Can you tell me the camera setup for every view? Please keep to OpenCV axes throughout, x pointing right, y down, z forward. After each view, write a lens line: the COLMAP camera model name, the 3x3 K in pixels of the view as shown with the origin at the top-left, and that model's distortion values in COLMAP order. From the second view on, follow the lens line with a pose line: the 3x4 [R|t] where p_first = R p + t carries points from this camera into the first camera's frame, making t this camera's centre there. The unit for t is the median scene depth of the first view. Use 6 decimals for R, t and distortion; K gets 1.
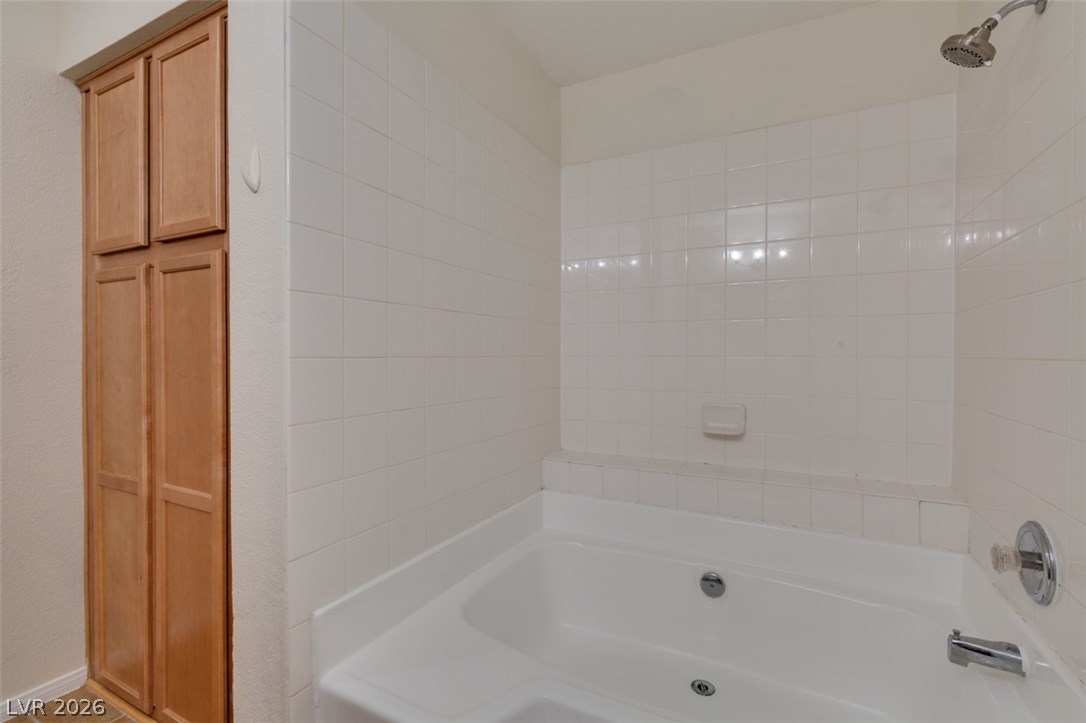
lens RADIAL K [[484.9, 0, 543.2], [0, 484.9, 359.5], [0, 0, 1]] dist [0.001504, -0.000930]
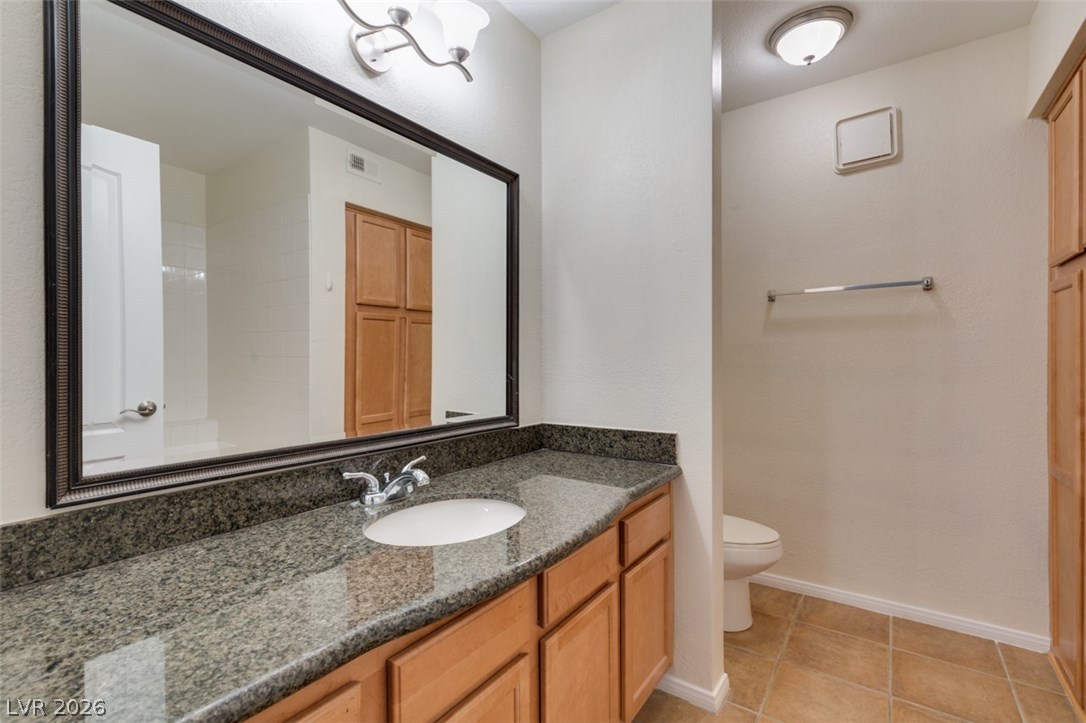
lens RADIAL K [[484.9, 0, 540.9], [0, 484.9, 355.6], [0, 0, 1]] dist [0.001504, -0.000930]
pose [[-0.141328, -0.006237, -0.989943, 0.336368], [-0.002395, 0.999979, -0.005959, -0.005599], [0.989960, 0.001528, -0.141340, 0.005019]]
